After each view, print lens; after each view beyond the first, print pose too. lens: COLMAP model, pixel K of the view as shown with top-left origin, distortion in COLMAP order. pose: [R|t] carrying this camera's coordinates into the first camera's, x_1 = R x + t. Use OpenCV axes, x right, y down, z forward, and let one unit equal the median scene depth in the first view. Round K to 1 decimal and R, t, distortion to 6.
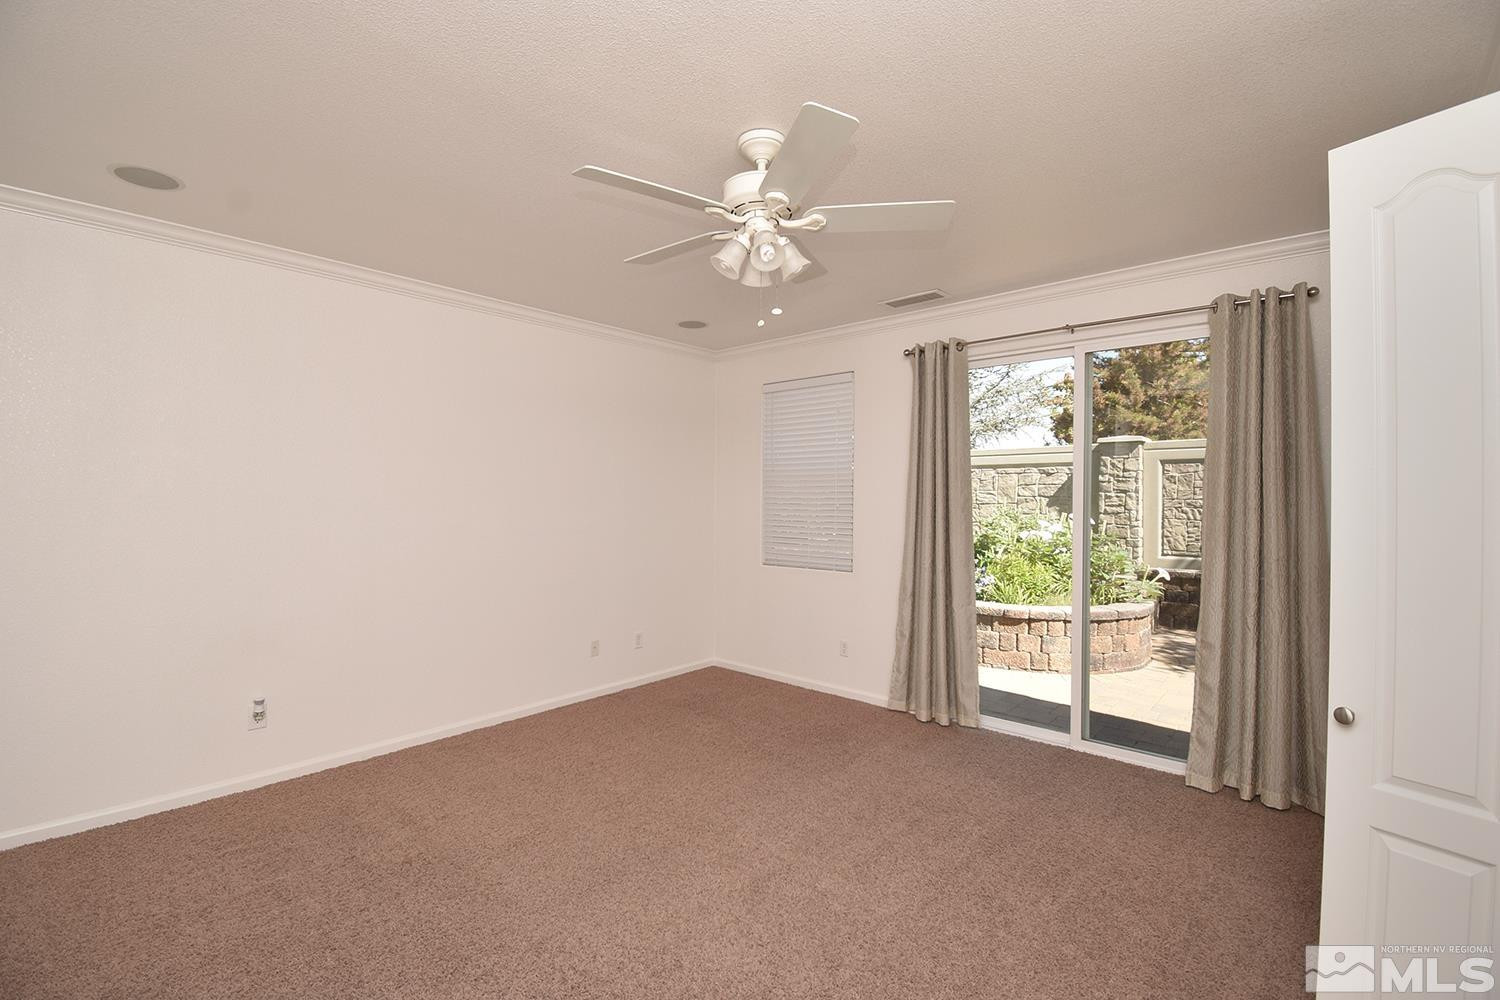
lens RADIAL K [[651.4, 0, 749.3], [0, 651.4, 498.9], [0, 0, 1]] dist [-0.001316, -0.000094]
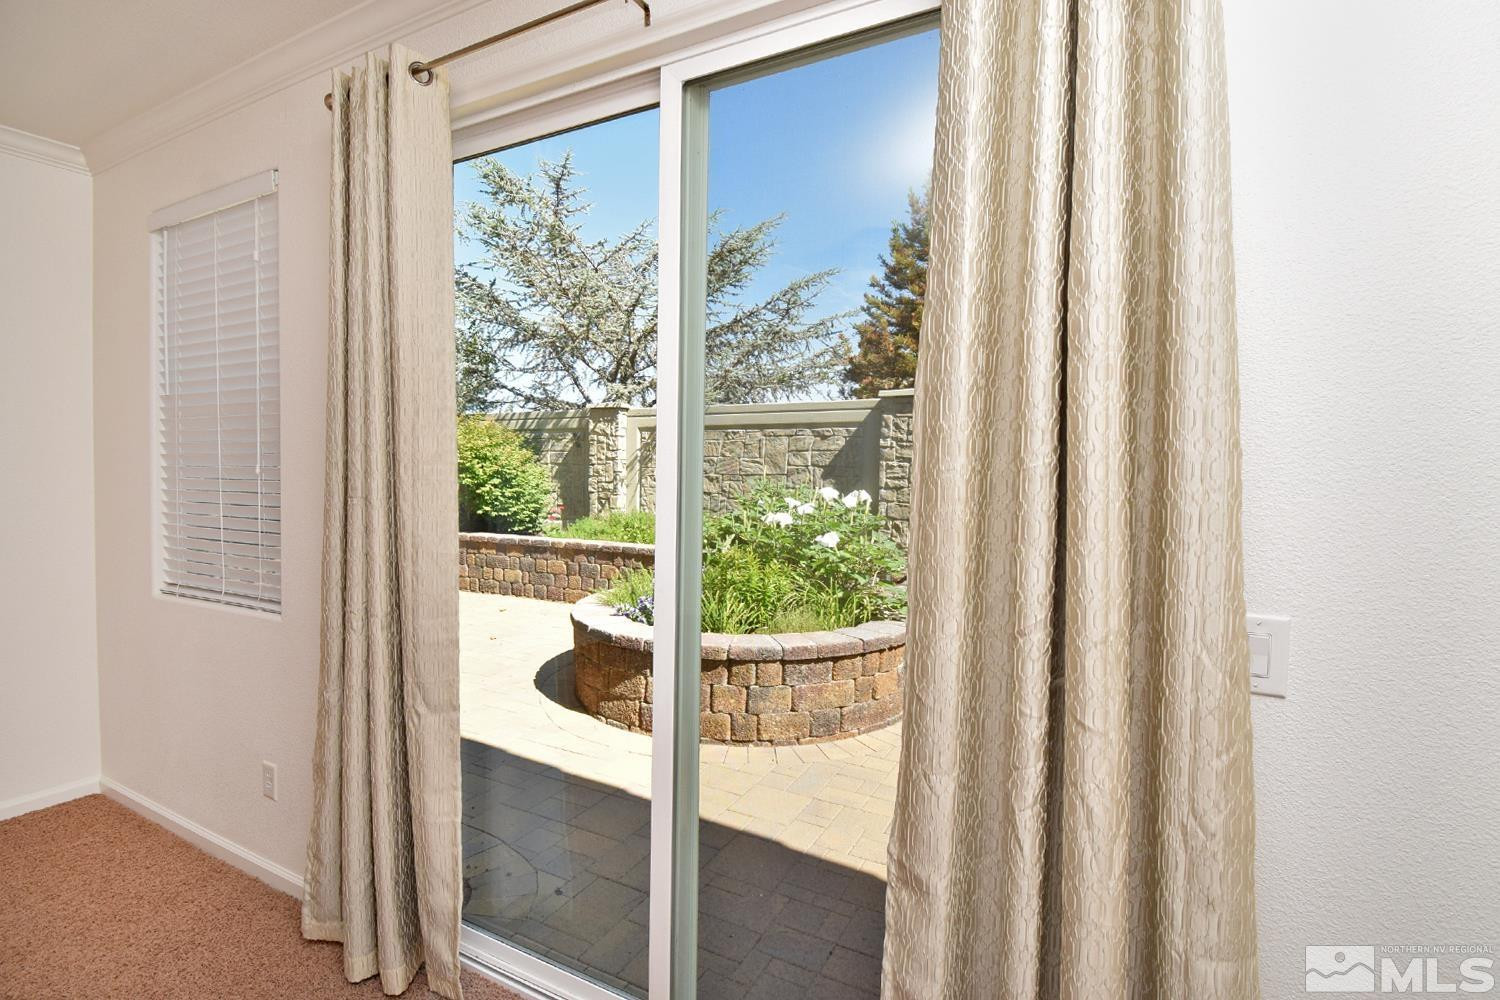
lens RADIAL K [[705.1, 0, 746.4], [0, 705.1, 498.5], [0, 0, 1]] dist [-0.008010, -0.000439]
pose [[0.968720, -0.000973, 0.248154, 0.177372], [-0.008526, 0.999272, 0.037199, 0.004918], [-0.248010, -0.038151, 0.968006, 0.227382]]
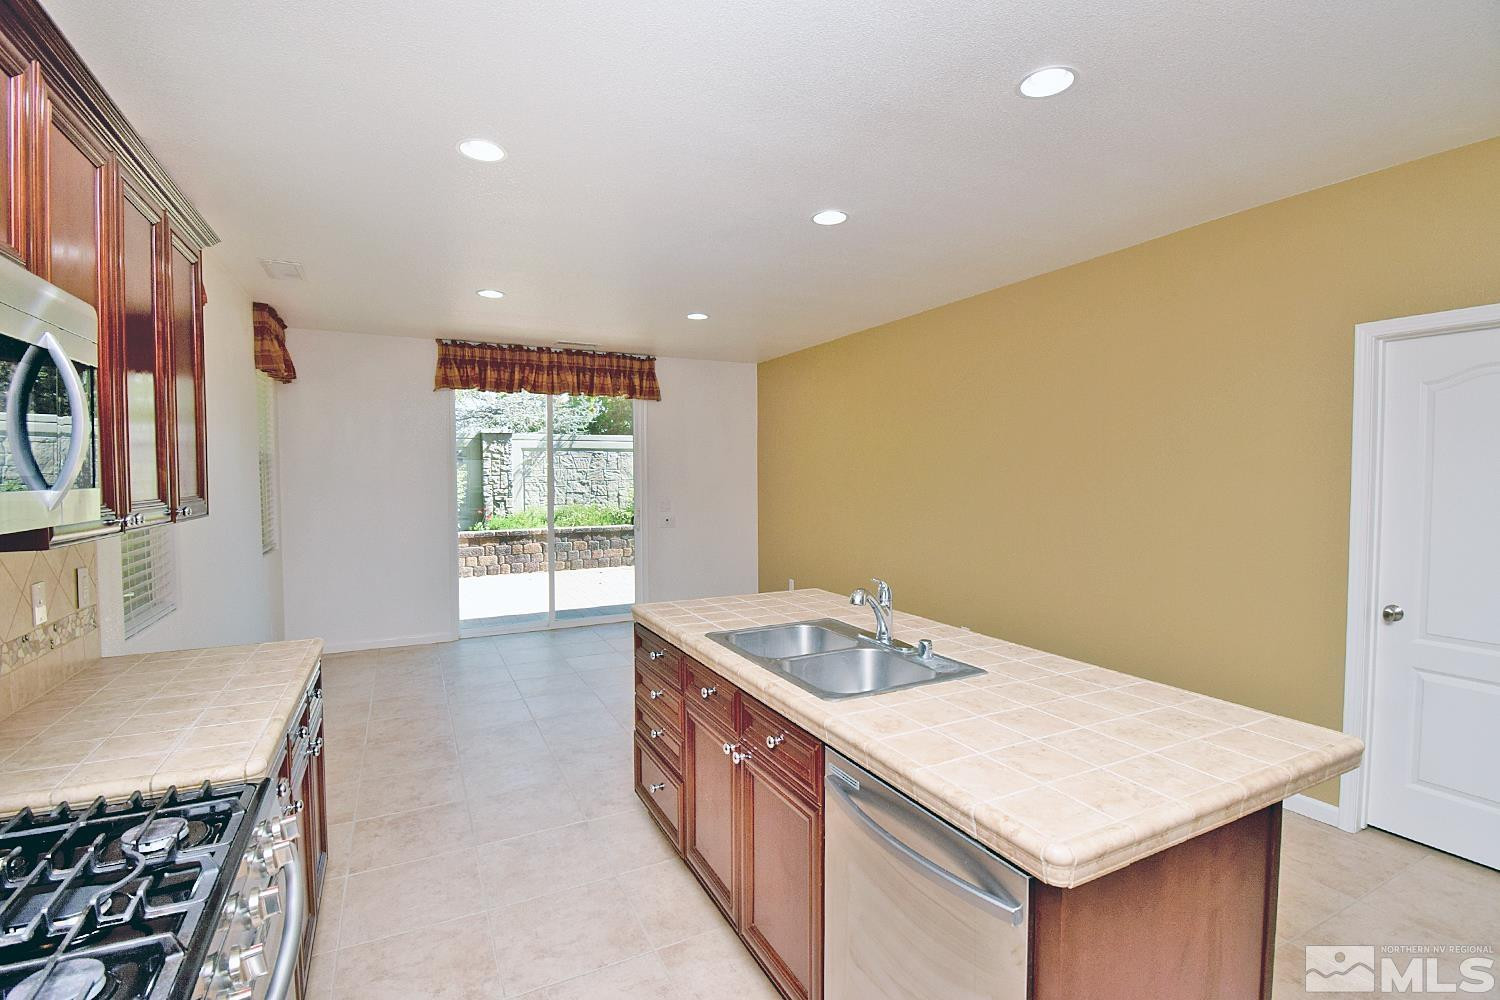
lens RADIAL K [[705.1, 0, 749.8], [0, 705.1, 495.3], [0, 0, 1]] dist [-0.008010, -0.000439]
pose [[0.366298, -0.036523, 0.929780, -0.899672], [0.005315, 0.999295, 0.037159, -0.014482], [-0.930482, -0.008670, 0.366234, 0.320322]]
